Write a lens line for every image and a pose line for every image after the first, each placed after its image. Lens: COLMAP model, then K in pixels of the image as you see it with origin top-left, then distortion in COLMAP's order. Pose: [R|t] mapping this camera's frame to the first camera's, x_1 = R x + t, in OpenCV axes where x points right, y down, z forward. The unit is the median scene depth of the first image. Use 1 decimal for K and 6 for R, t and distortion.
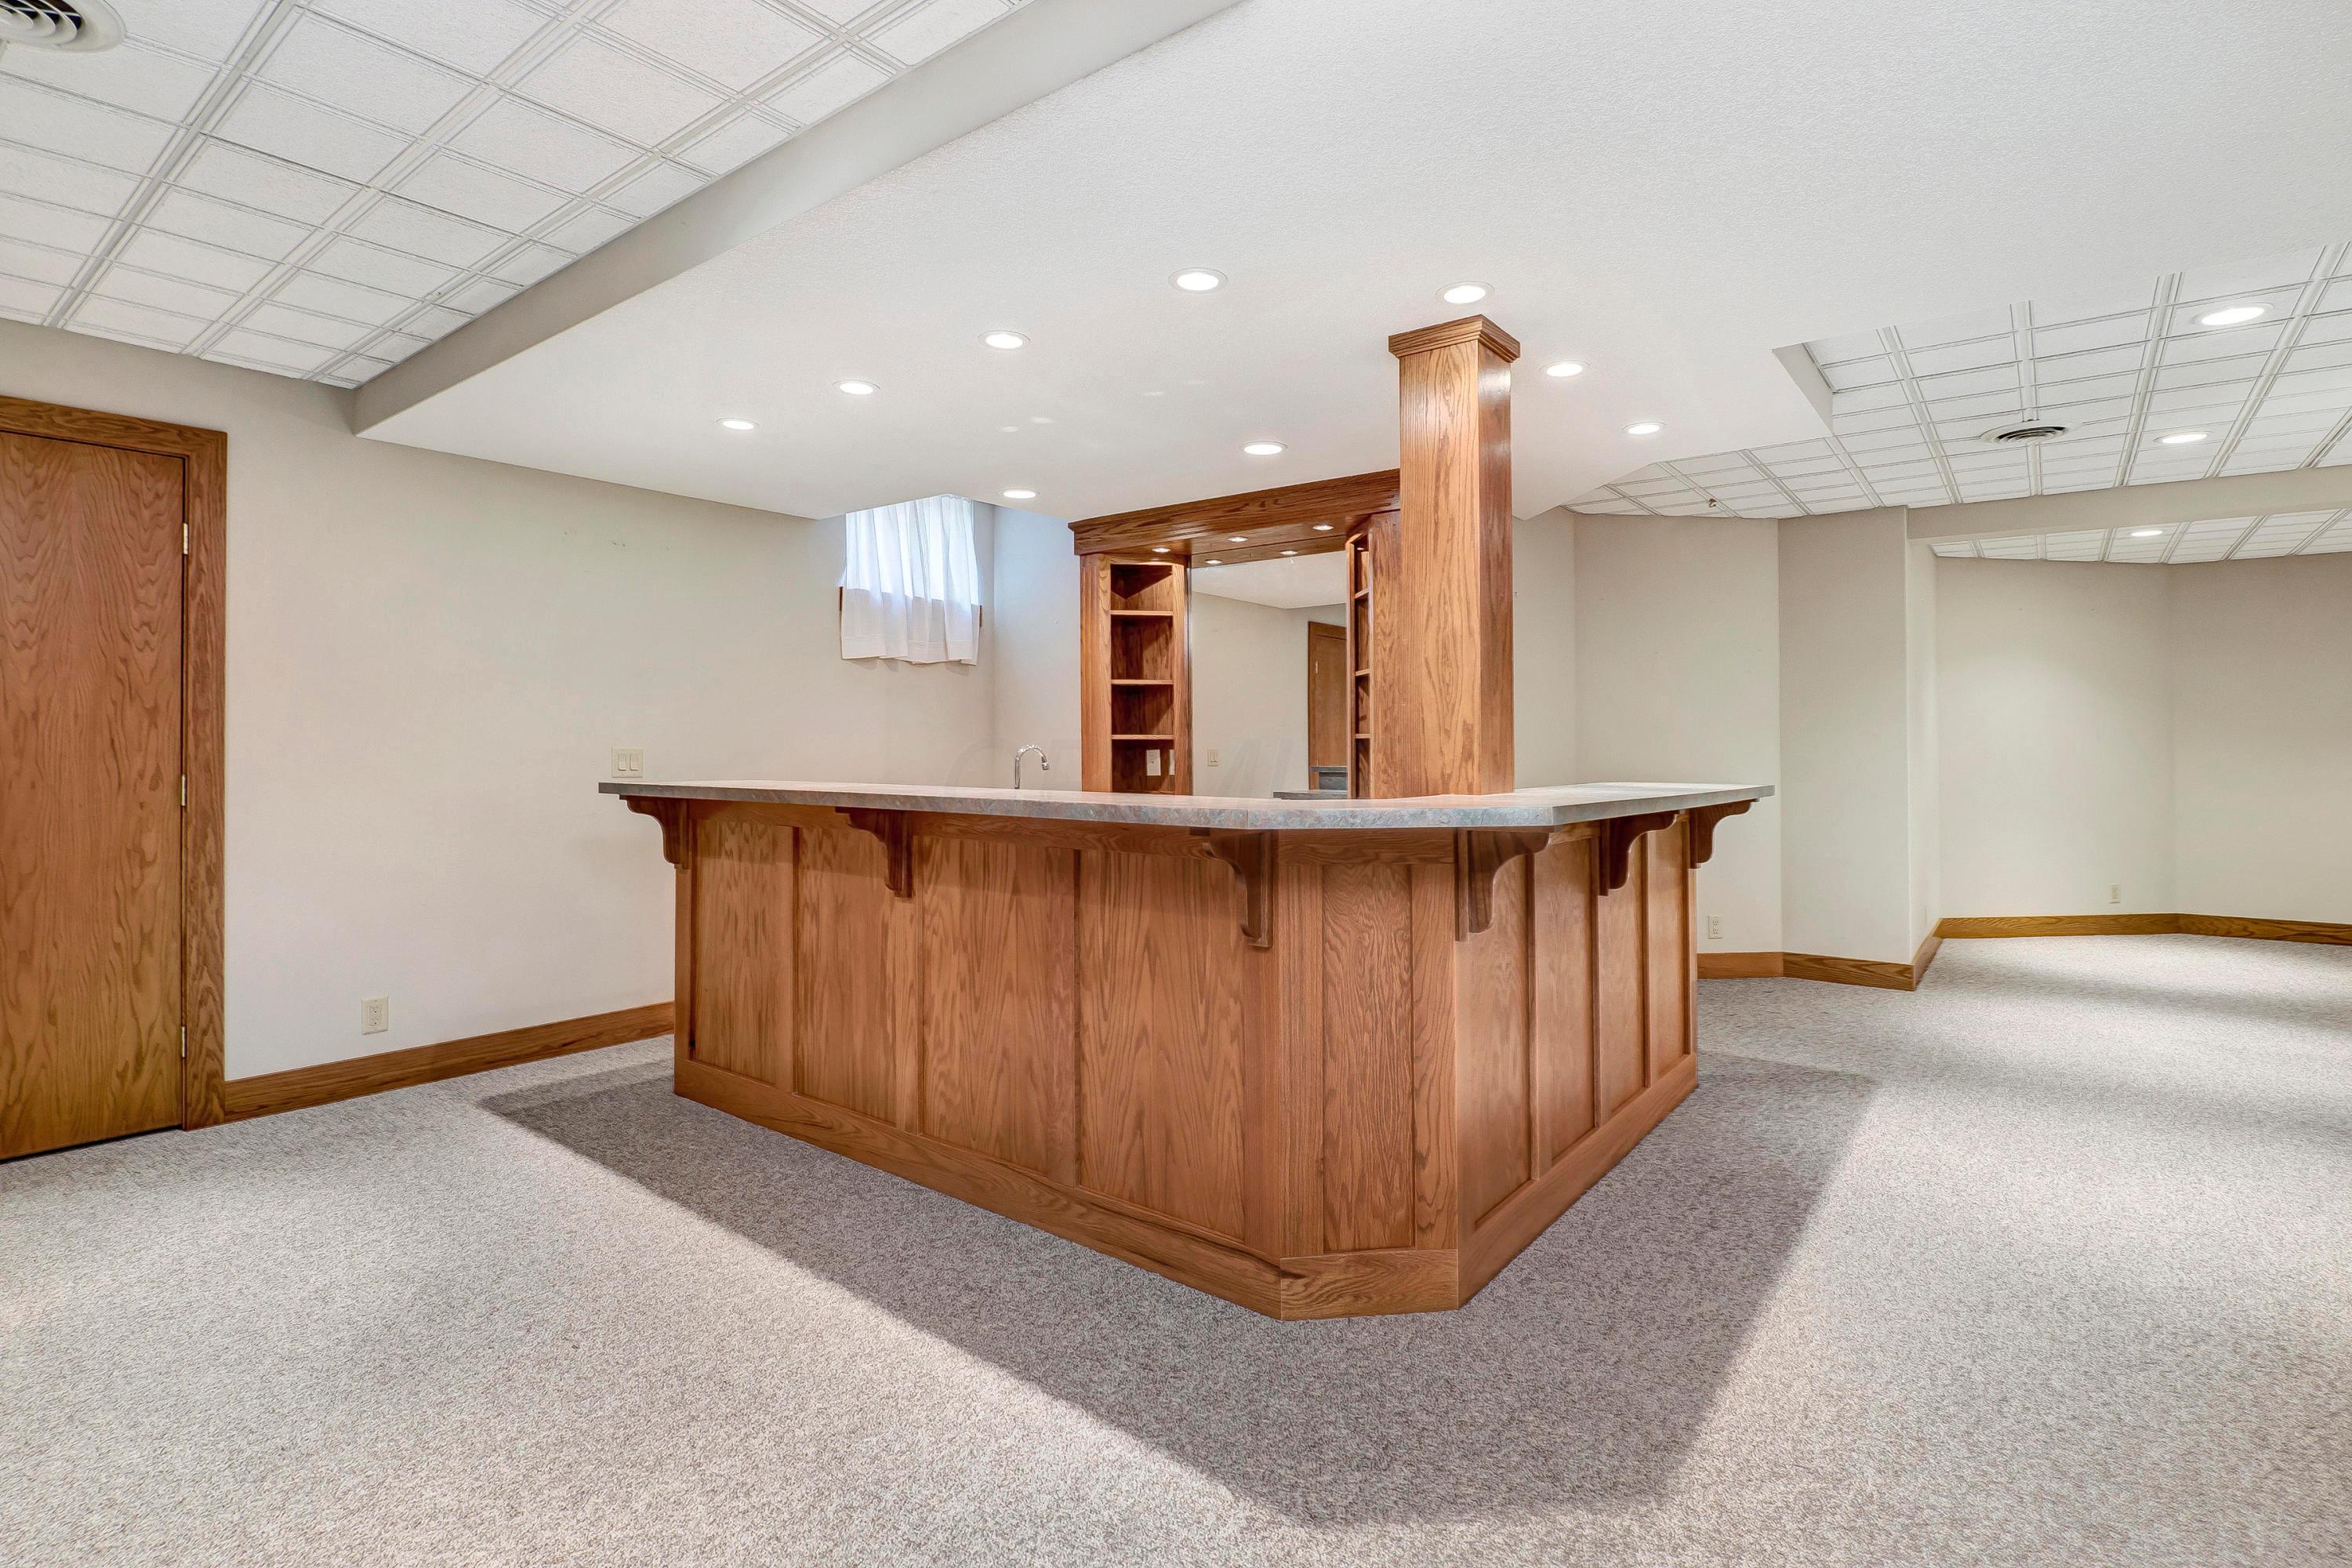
lens RADIAL K [[1129.2, 0, 1184.8], [0, 1129.2, 725.8], [0, 0, 1]] dist [-0.002624, -0.001487]
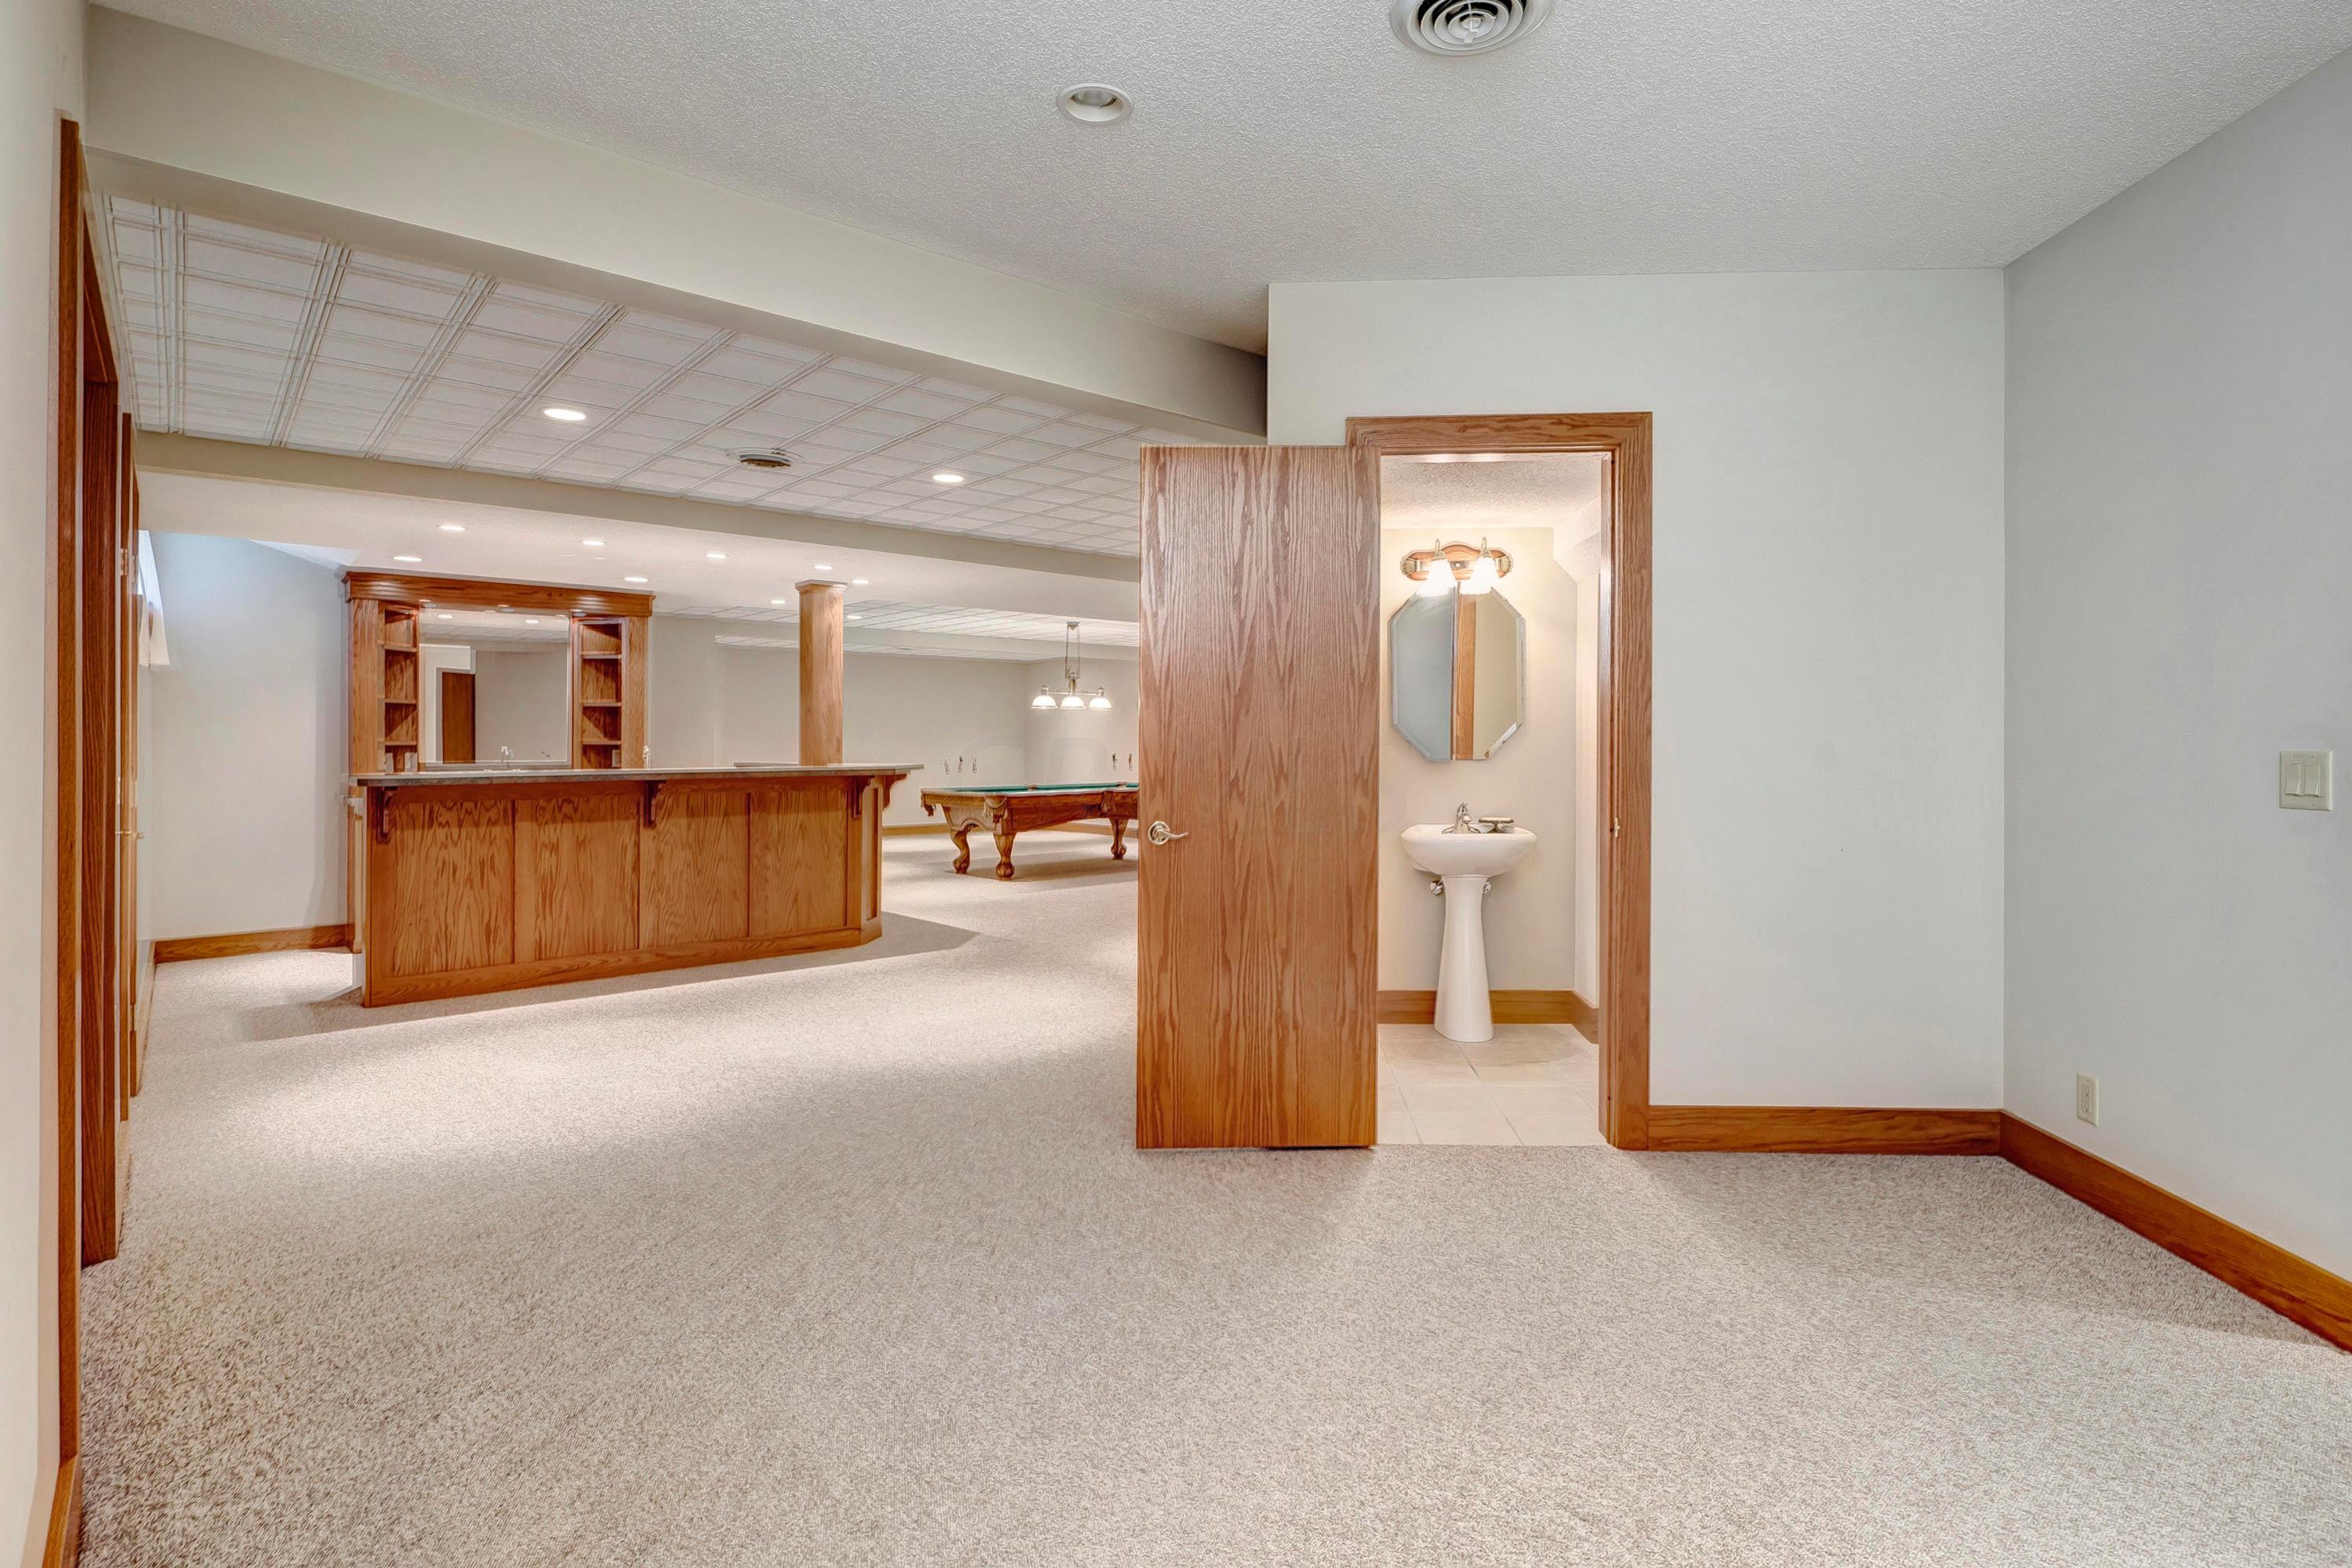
lens RADIAL K [[1169.1, 0, 1143.7], [0, 1169.1, 737.2], [0, 0, 1]] dist [0.000565, 0.000215]
pose [[0.223463, 0.001434, 0.974711, -1.774471], [-0.011424, 0.999934, 0.001148, -0.012805], [-0.974645, -0.011391, 0.223465, -0.235162]]
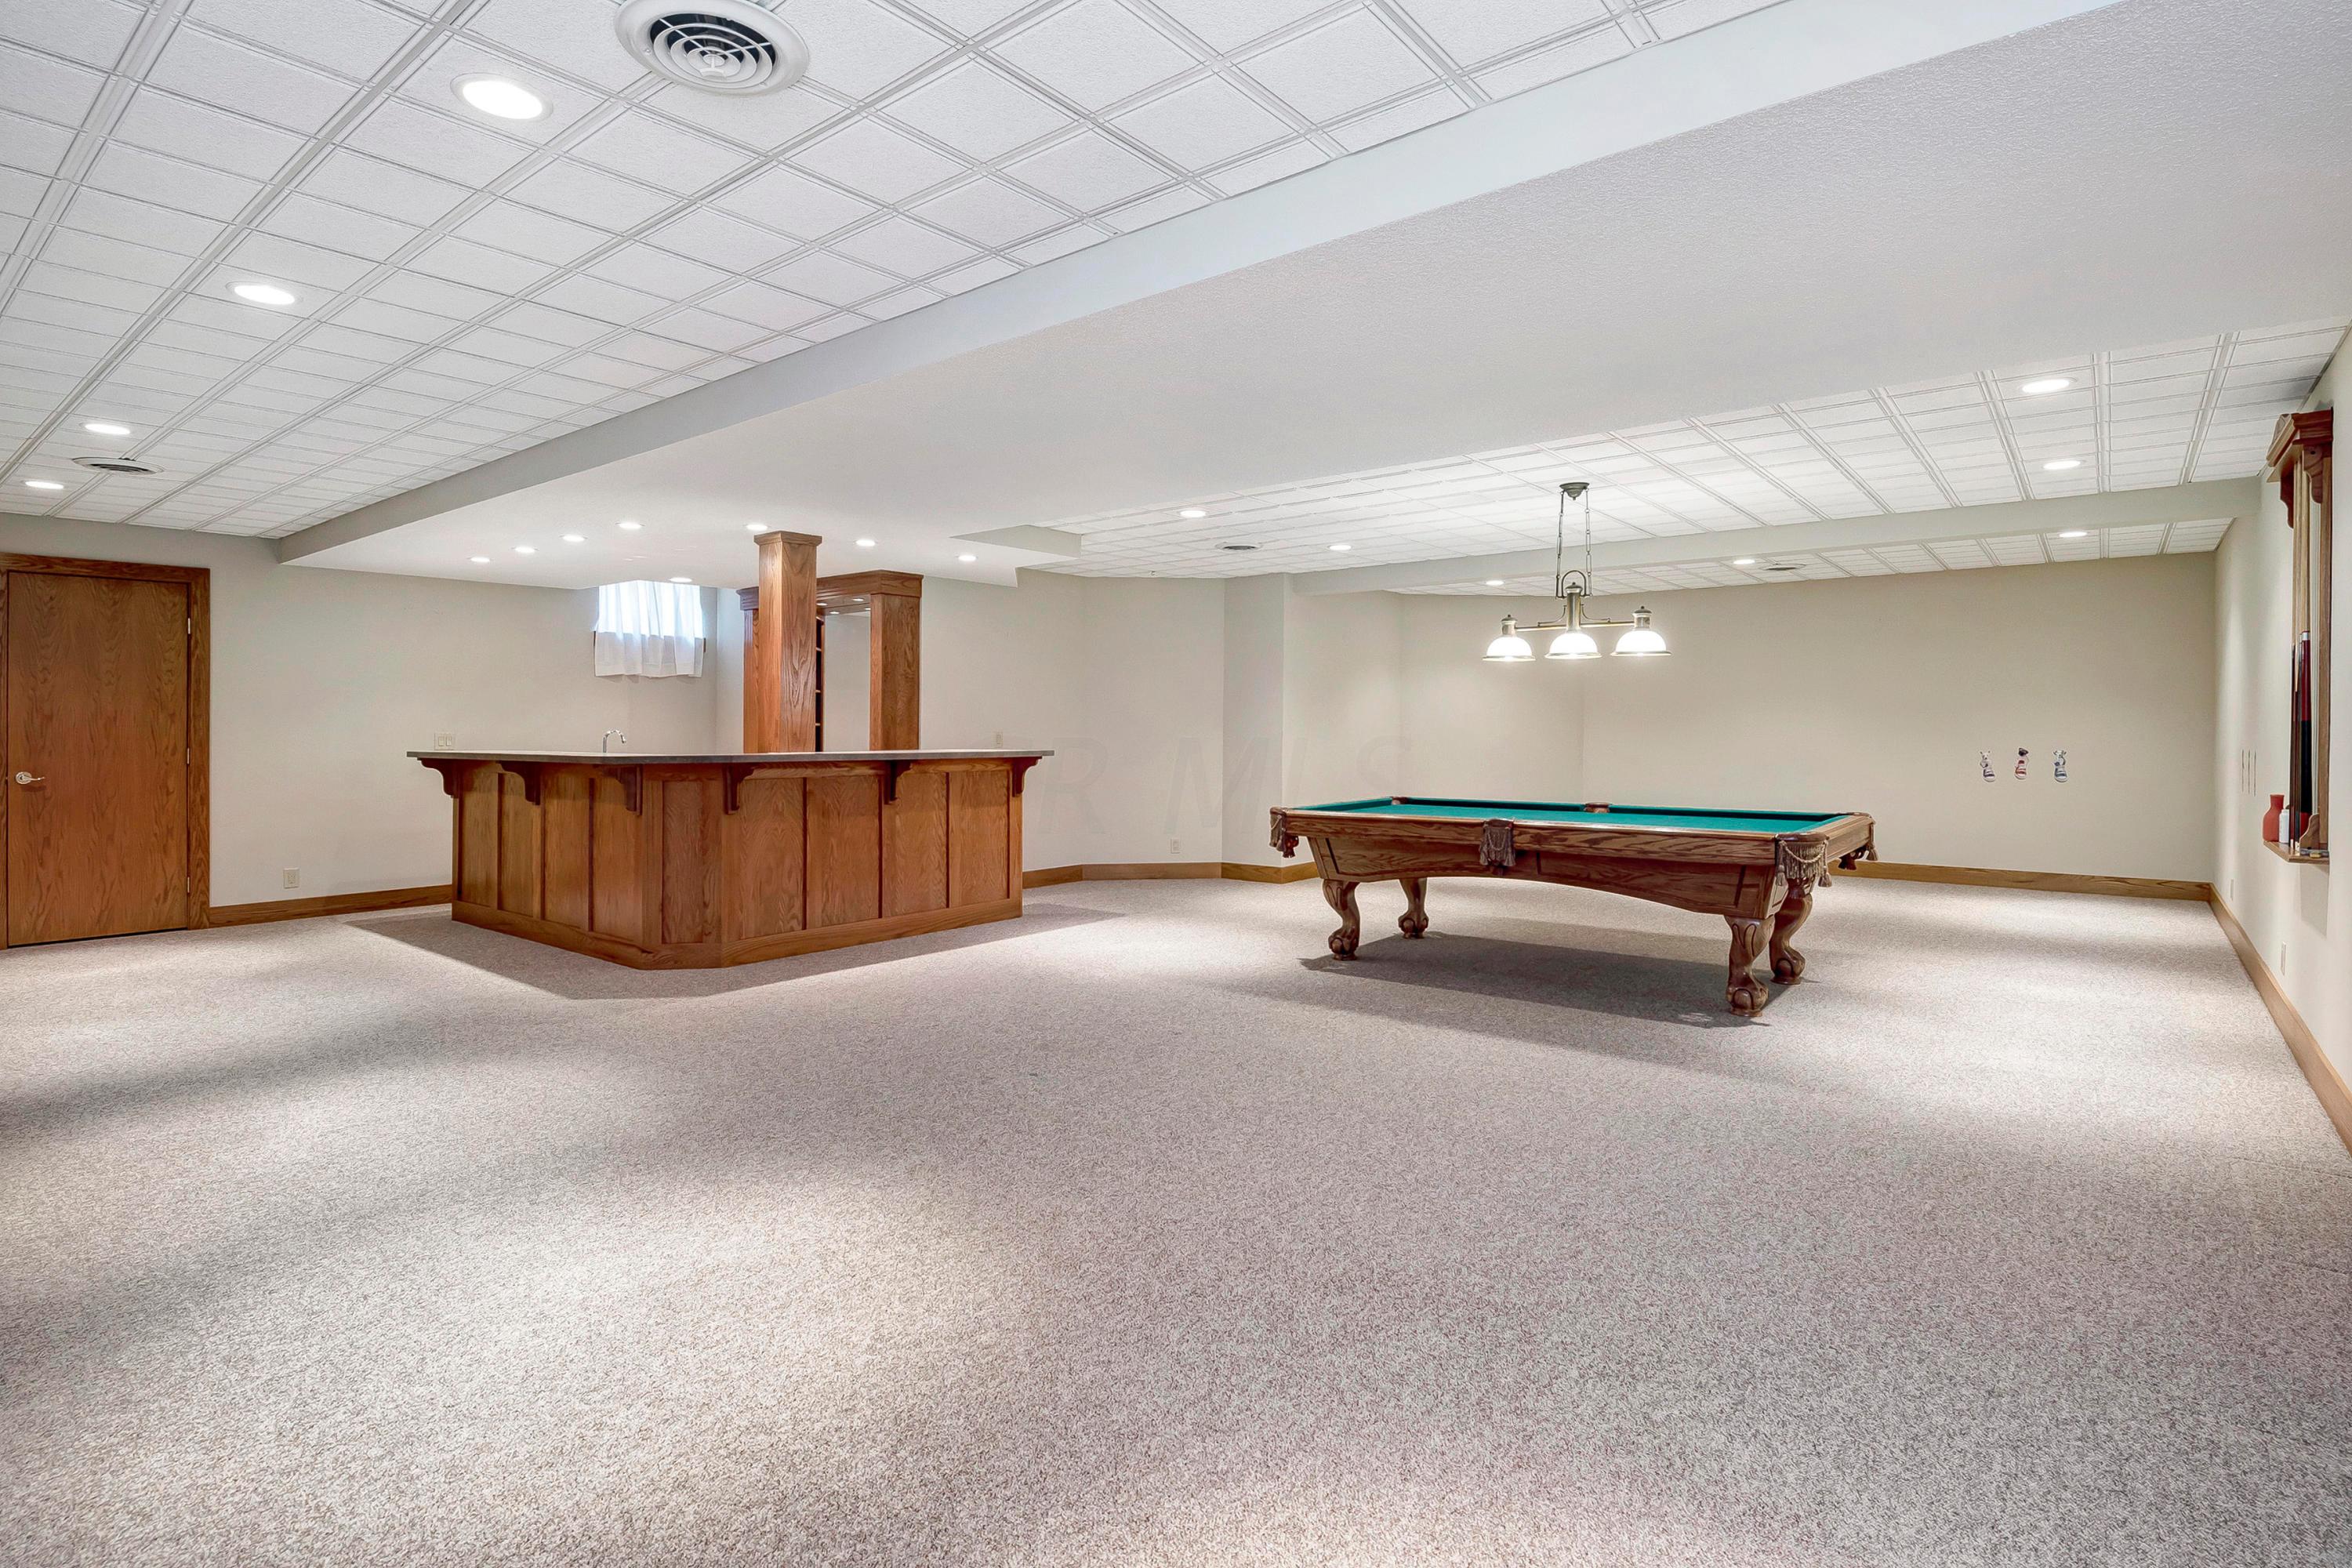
lens RADIAL K [[1152.2, 0, 1177.9], [0, 1152.2, 702.4], [0, 0, 1]] dist [0.000873, 0.000378]
pose [[0.999865, -0.005216, -0.015556, 0.847082], [0.005167, 0.999981, -0.003246, -0.019469], [0.015573, 0.003165, 0.999874, -0.960887]]
